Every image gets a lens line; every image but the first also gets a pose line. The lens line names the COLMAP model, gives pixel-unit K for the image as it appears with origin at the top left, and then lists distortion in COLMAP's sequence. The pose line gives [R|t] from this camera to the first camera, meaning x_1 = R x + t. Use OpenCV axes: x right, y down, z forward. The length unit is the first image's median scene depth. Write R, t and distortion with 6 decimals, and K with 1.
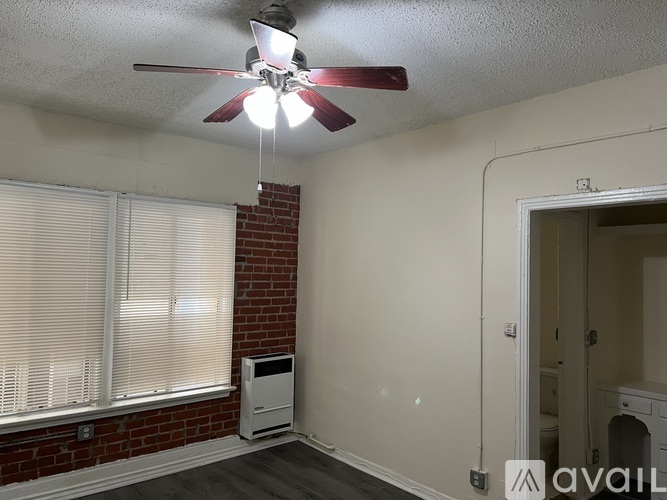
lens RADIAL K [[495.6, 0, 336.3], [0, 495.6, 248.4], [0, 0, 1]] dist [0.003289, -0.009676]
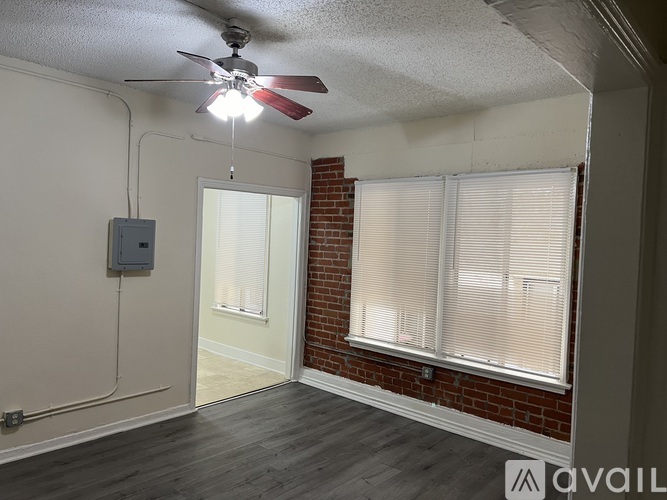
lens RADIAL K [[495.6, 0, 336.1], [0, 495.6, 251.8], [0, 0, 1]] dist [0.003289, -0.009676]
pose [[0.121184, 0.010635, -0.992573, 0.637835], [0.009780, 0.999881, 0.011908, 0.046114], [0.992582, -0.011150, 0.121066, 0.576056]]
